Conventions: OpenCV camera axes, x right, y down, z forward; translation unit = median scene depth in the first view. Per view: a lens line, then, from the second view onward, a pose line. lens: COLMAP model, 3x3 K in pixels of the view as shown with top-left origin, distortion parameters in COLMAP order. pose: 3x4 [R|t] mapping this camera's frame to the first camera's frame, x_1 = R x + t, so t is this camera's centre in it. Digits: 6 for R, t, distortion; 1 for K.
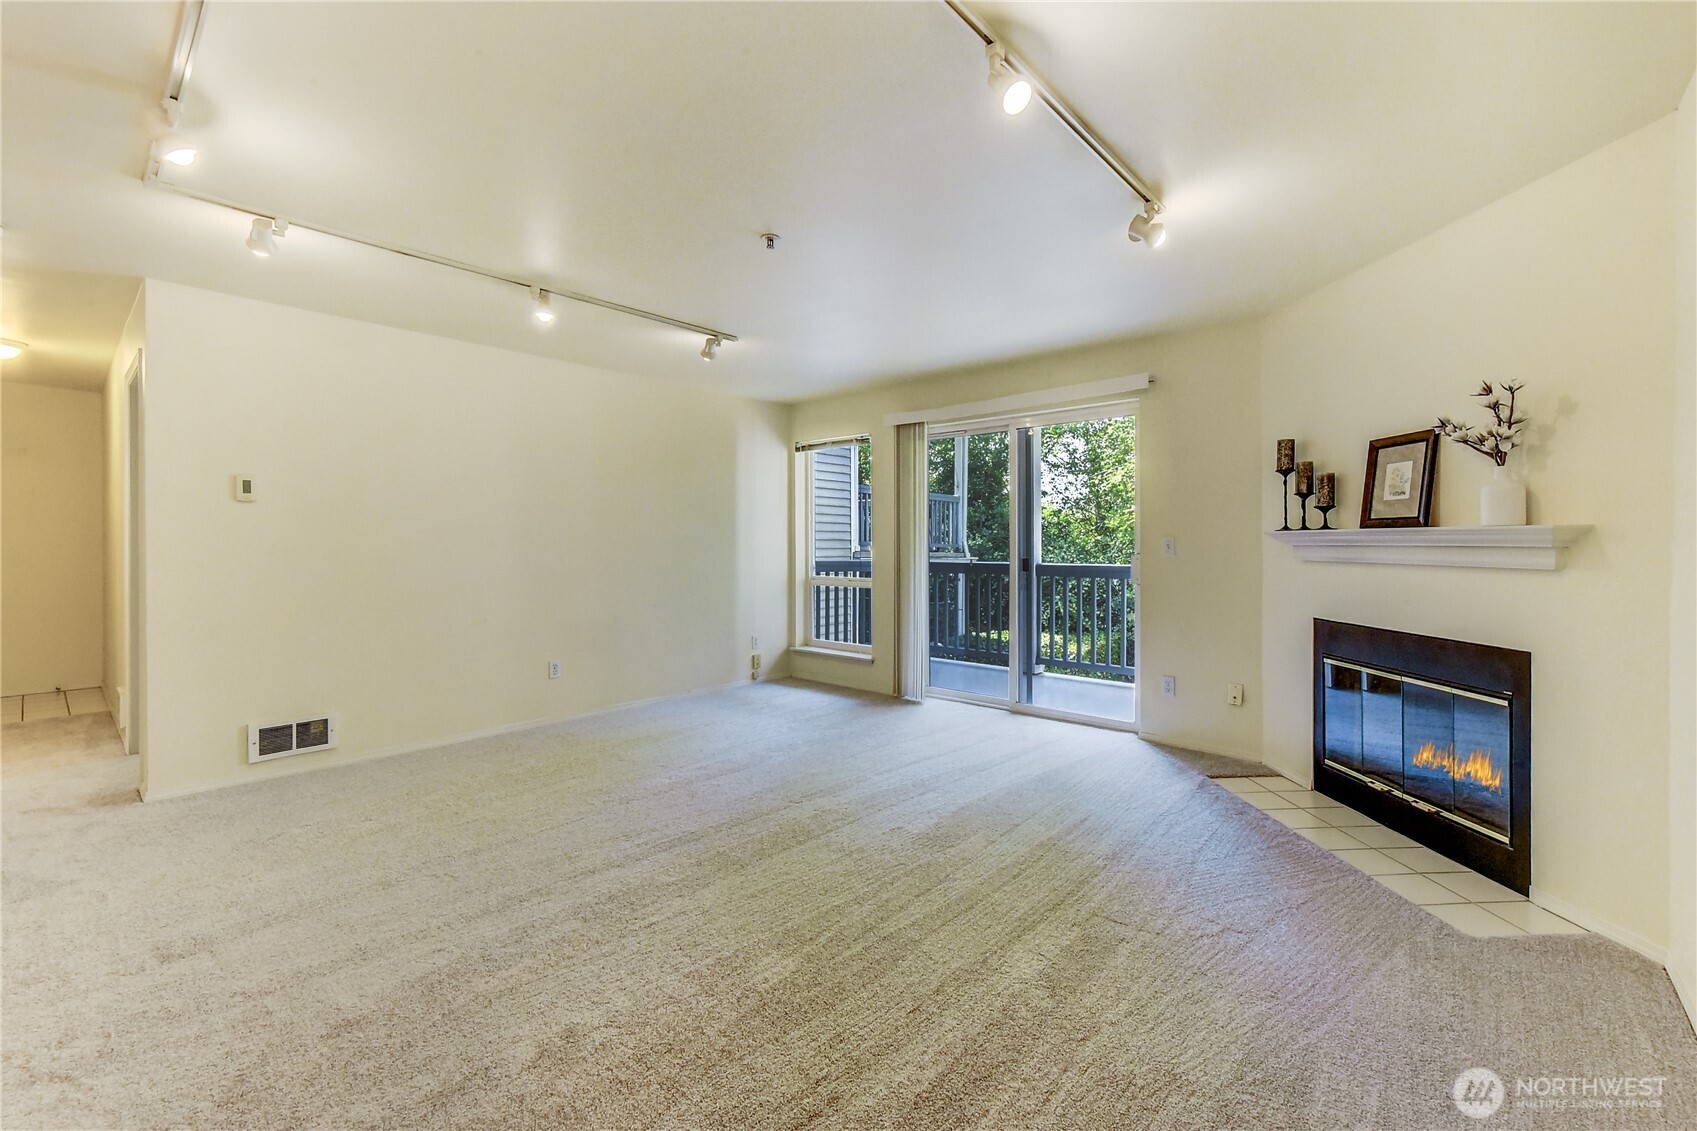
lens RADIAL K [[706.8, 0, 859.9], [0, 706.8, 543.0], [0, 0, 1]] dist [0.000471, -0.000120]
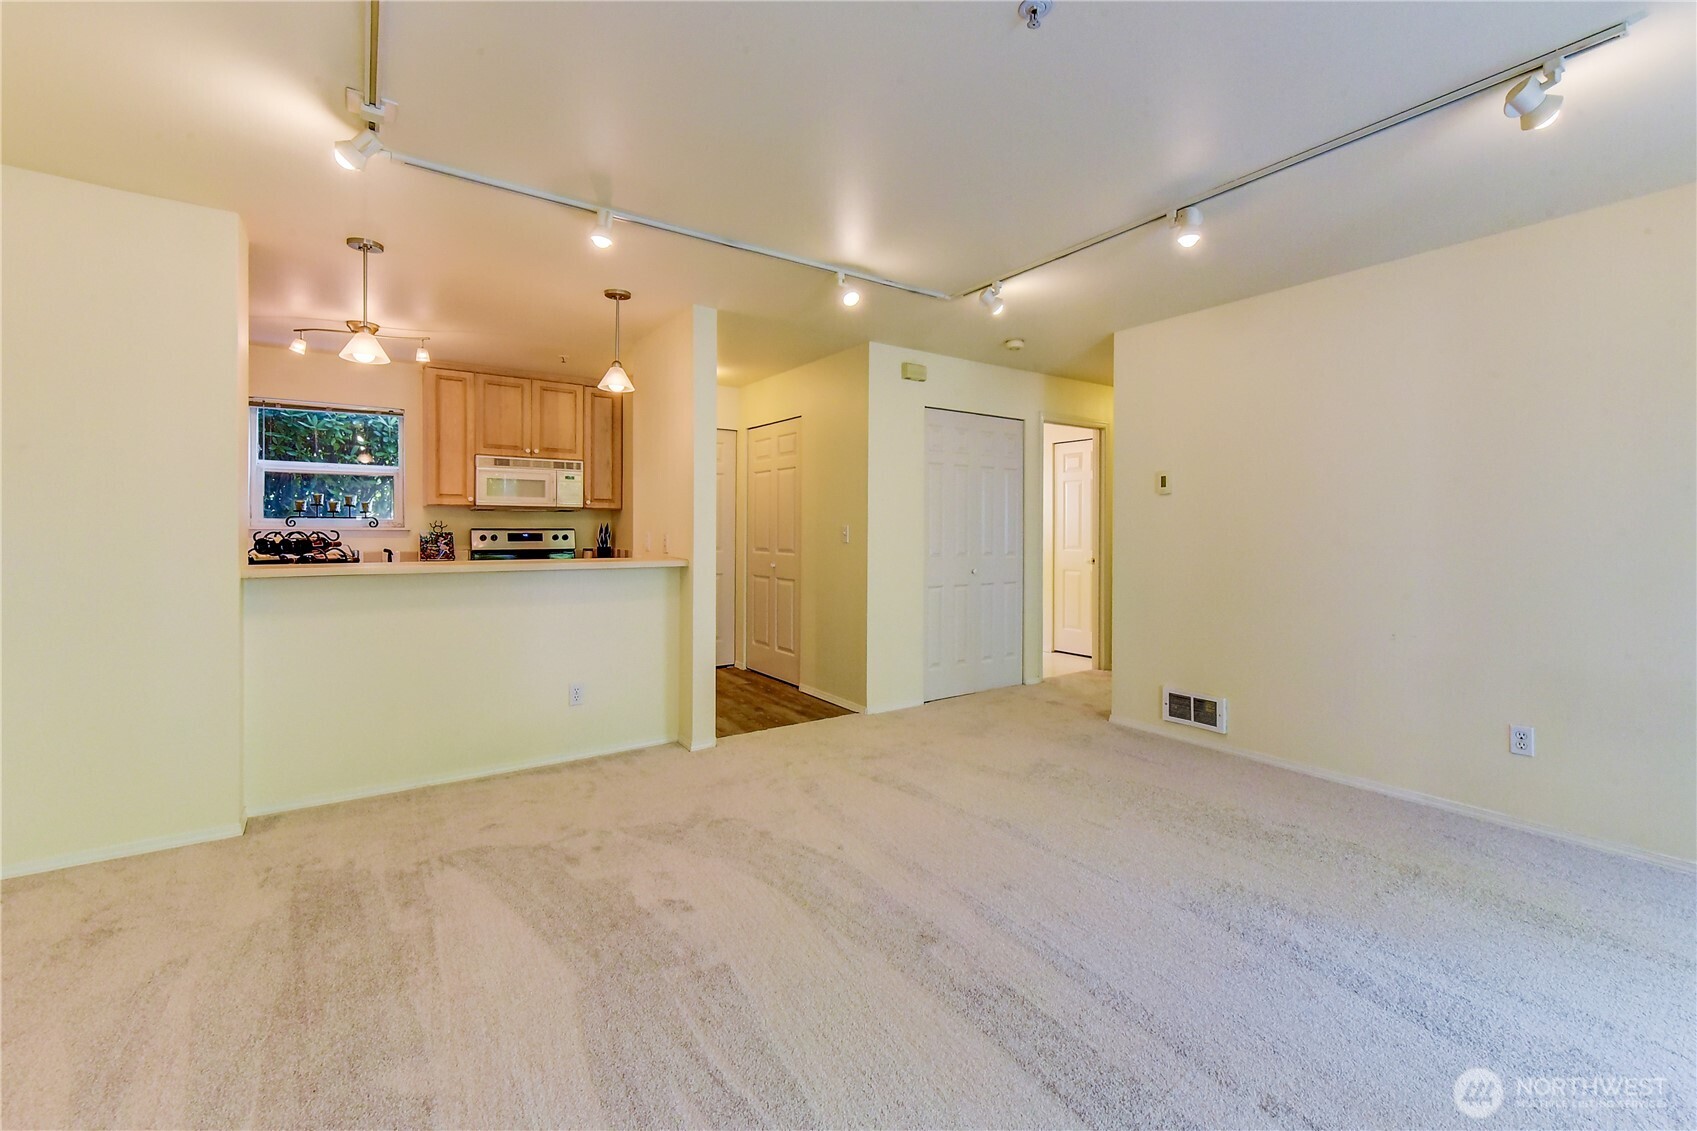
lens RADIAL K [[700.8, 0, 868.3], [0, 700.8, 530.2], [0, 0, 1]] dist [0.001061, 0.000017]
pose [[-0.212316, 0.000341, -0.977201, 0.399674], [-0.004554, 0.999989, 0.001339, 0.001214], [0.977190, 0.004735, -0.212312, 0.842762]]
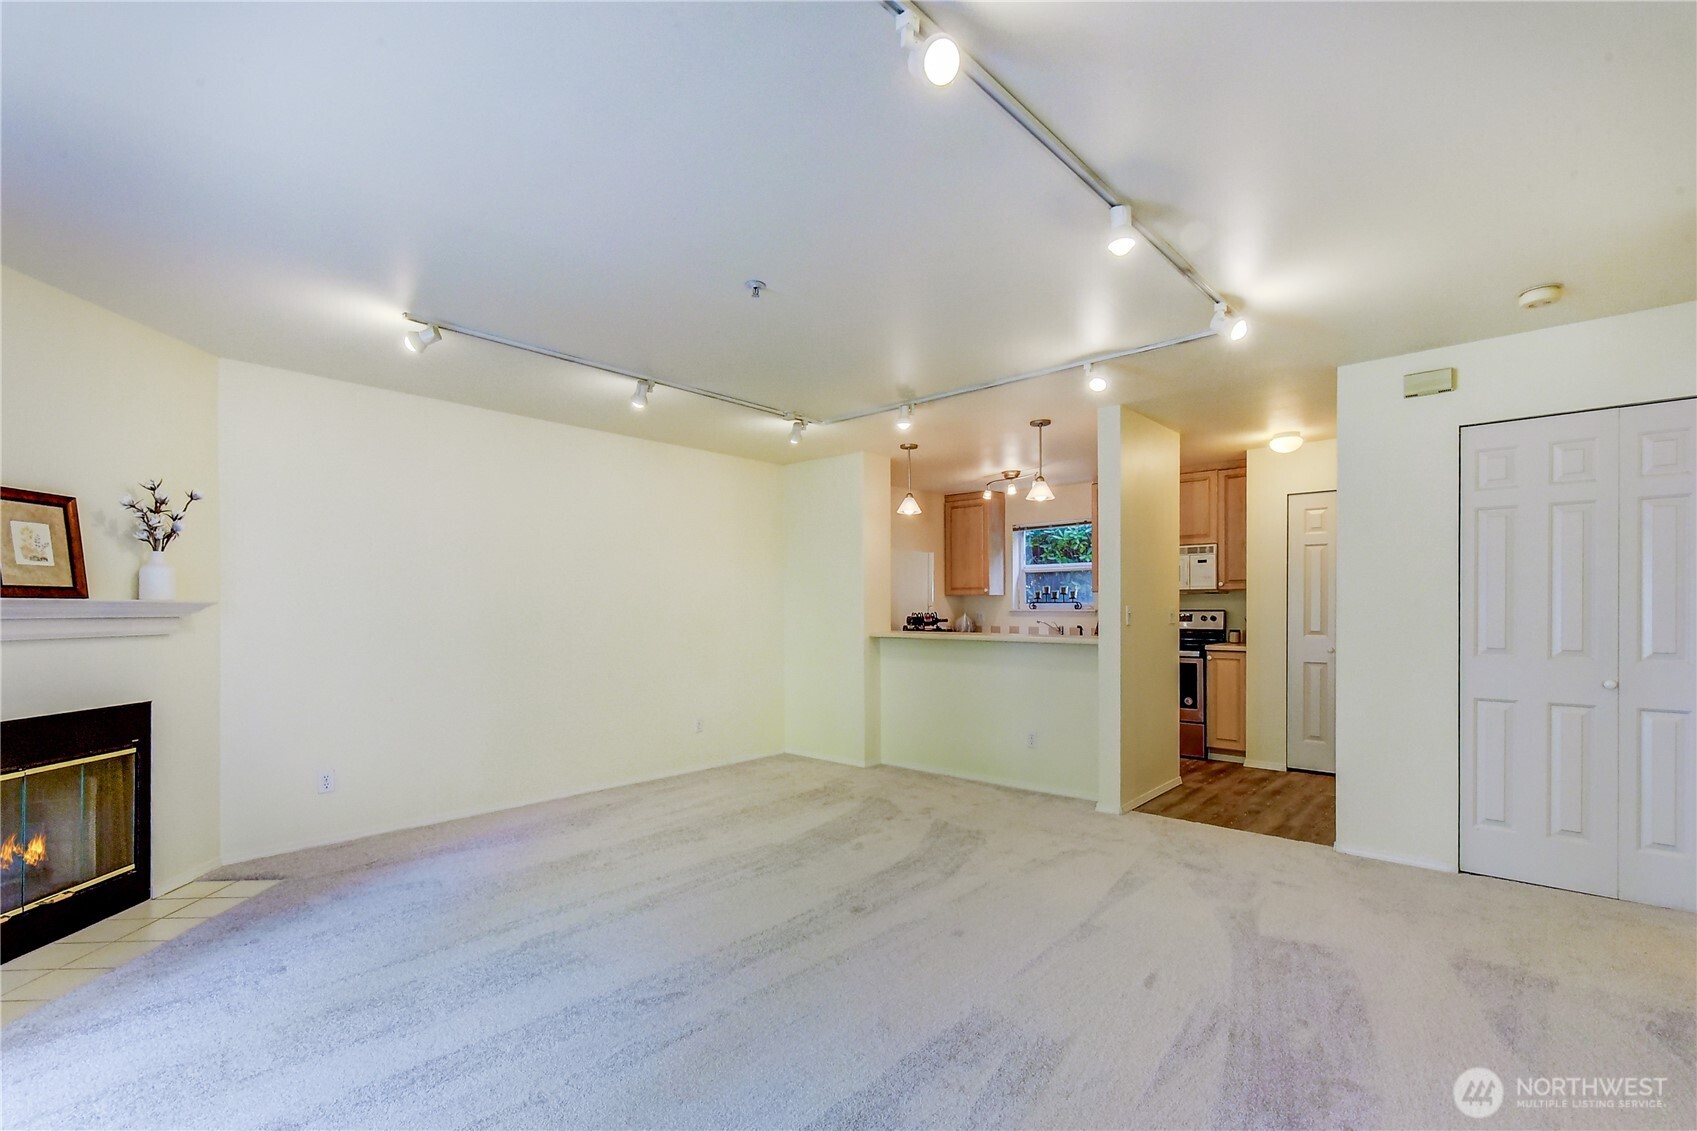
lens RADIAL K [[757.3, 0, 849.4], [0, 757.3, 613.2], [0, 0, 1]] dist [-0.000697, -0.000495]
pose [[-0.999991, 0.002869, -0.003067, -0.207264], [0.002845, 0.999965, 0.007907, -0.006586], [0.003089, 0.007898, -0.999964, 1.695072]]
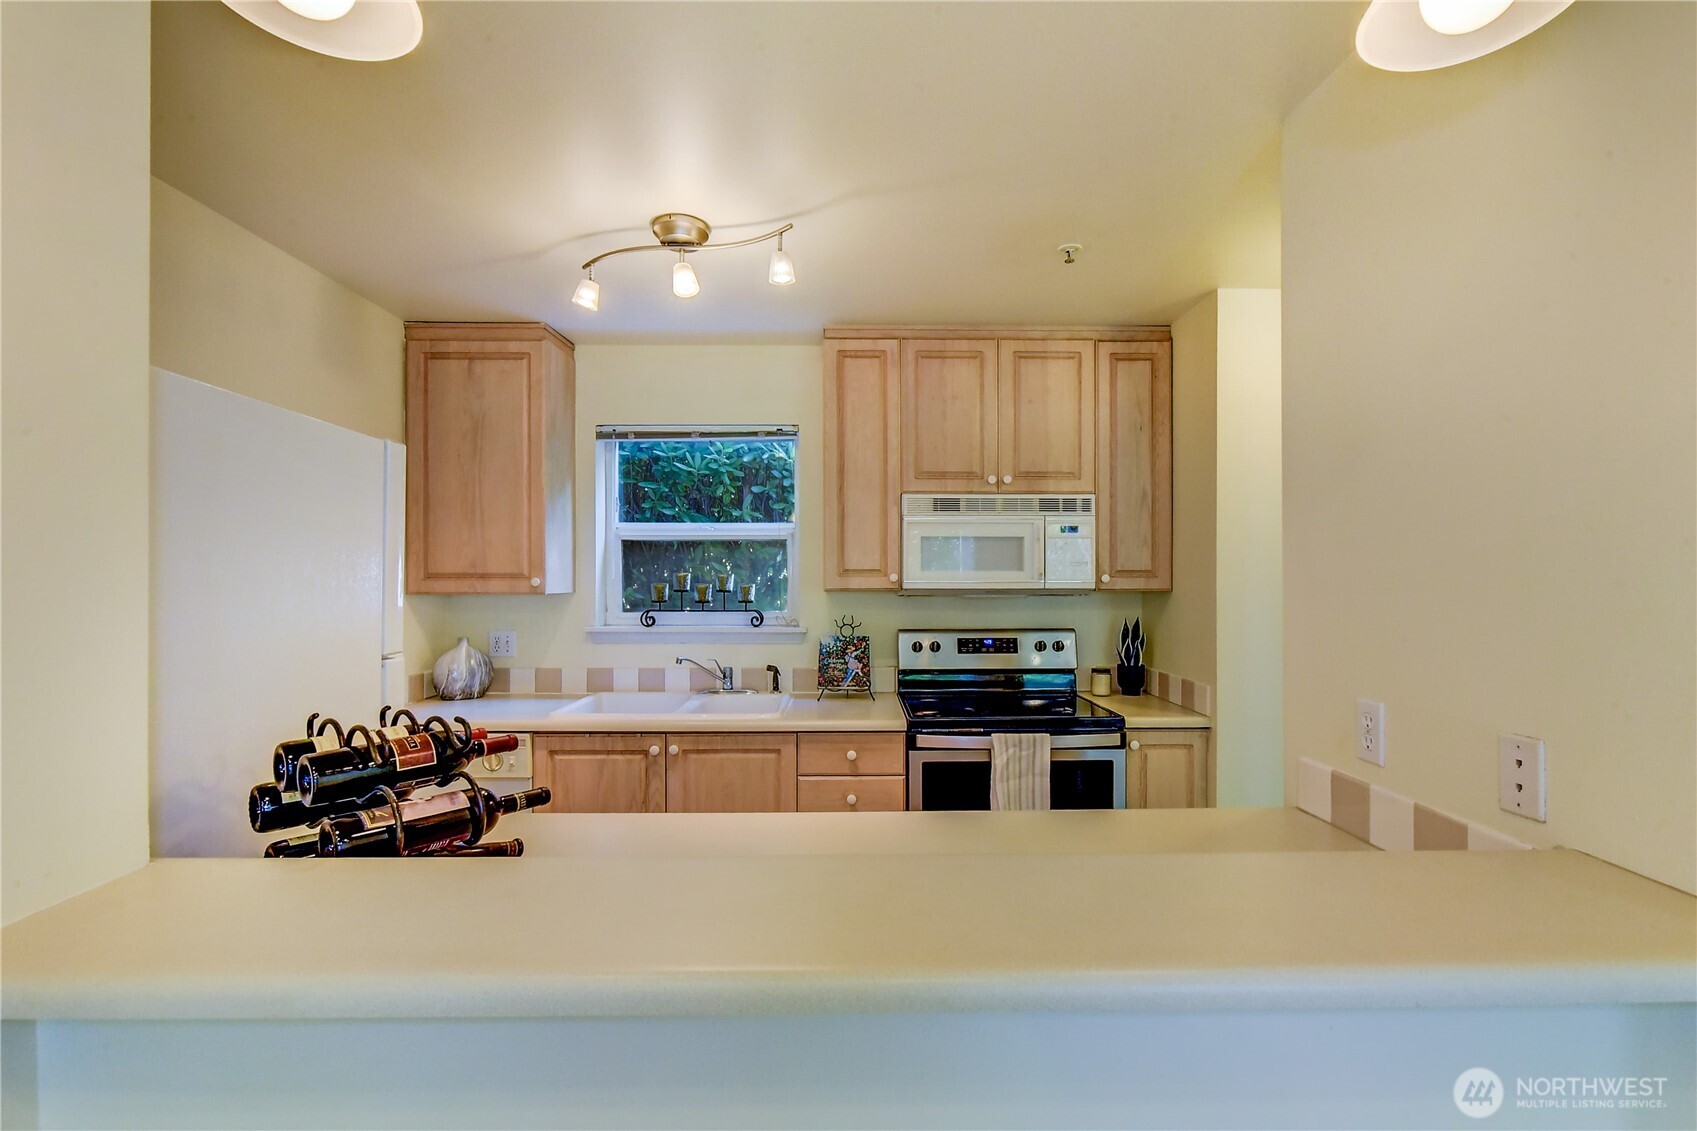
lens RADIAL K [[759.1, 0, 864.9], [0, 759.1, 580.8], [0, 0, 1]] dist [-0.000049, 0.000257]
pose [[-0.733699, -0.002663, -0.679469, -0.313815], [-0.000477, 0.999994, -0.003405, -0.055877], [0.679474, -0.002174, -0.733696, 0.271738]]
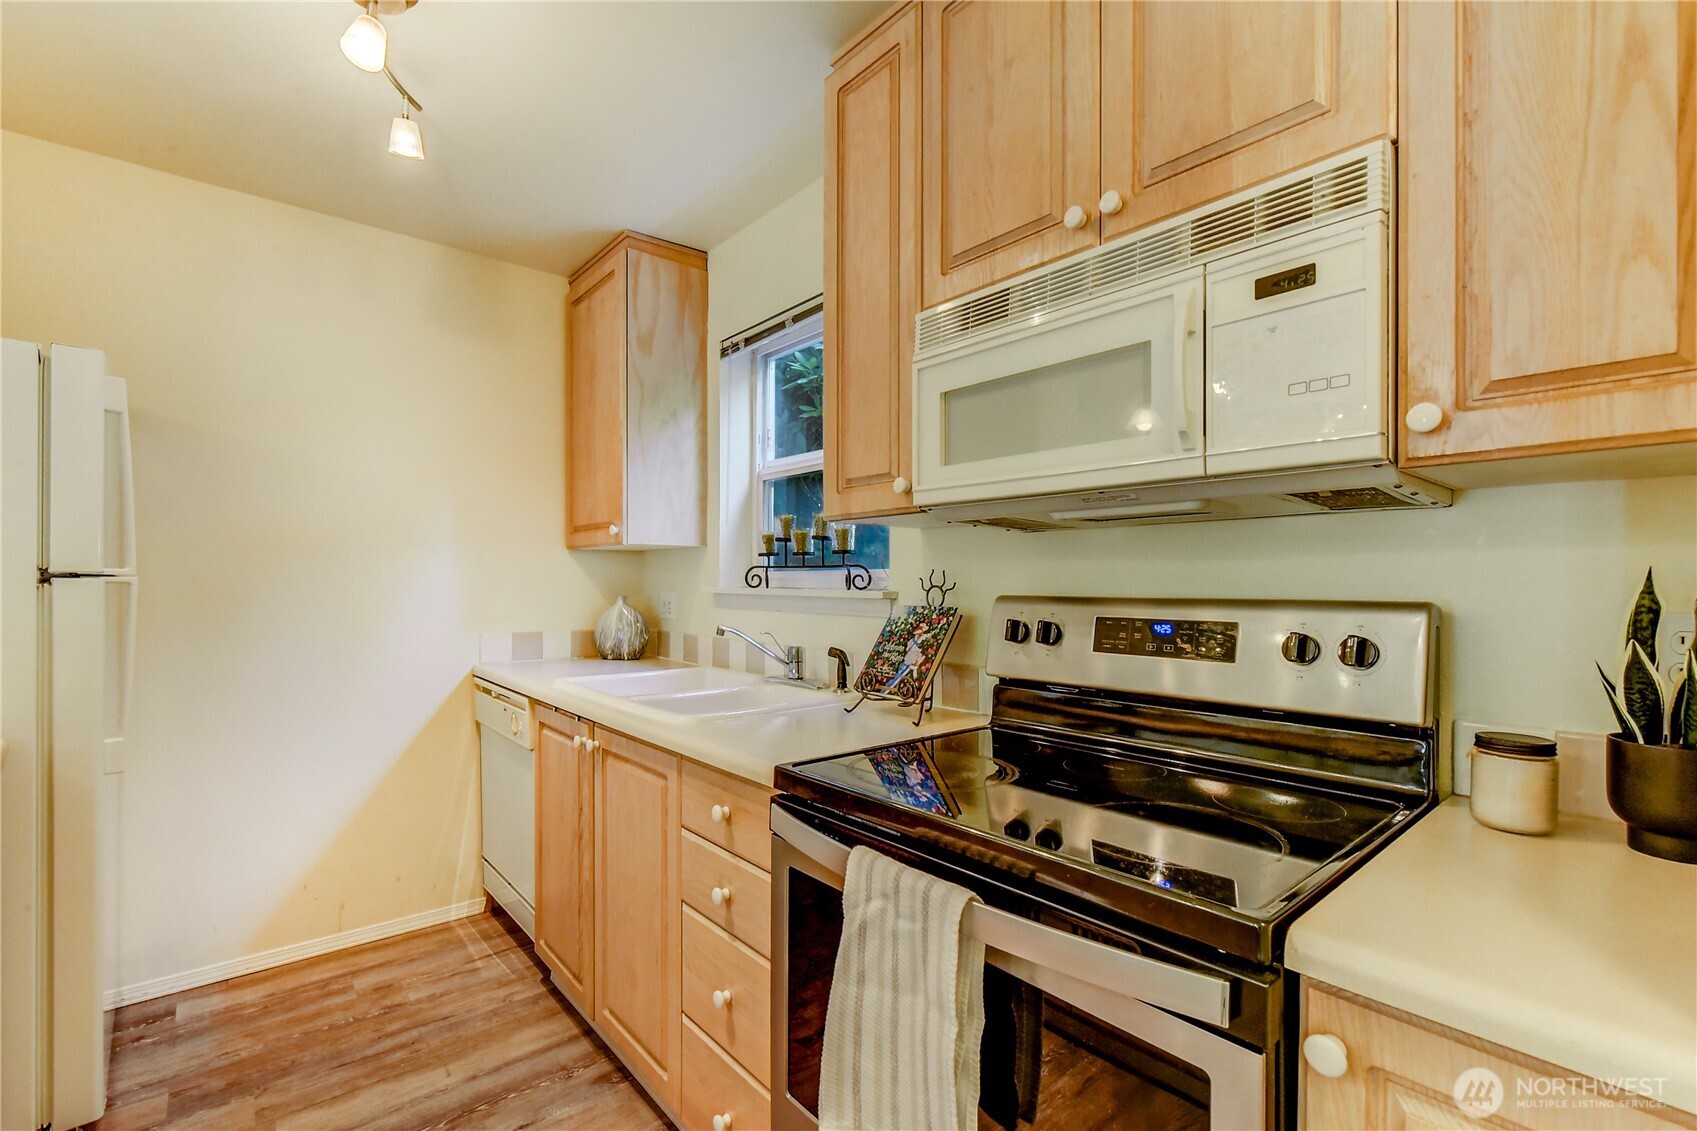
lens RADIAL K [[744.0, 0, 858.5], [0, 744.0, 585.2], [0, 0, 1]] dist [-0.002641, -0.000096]
pose [[-0.991087, -0.005237, 0.133112, -0.987305], [-0.004901, 0.999984, 0.002858, -0.004210], [-0.133125, 0.002180, -0.991097, 0.075921]]
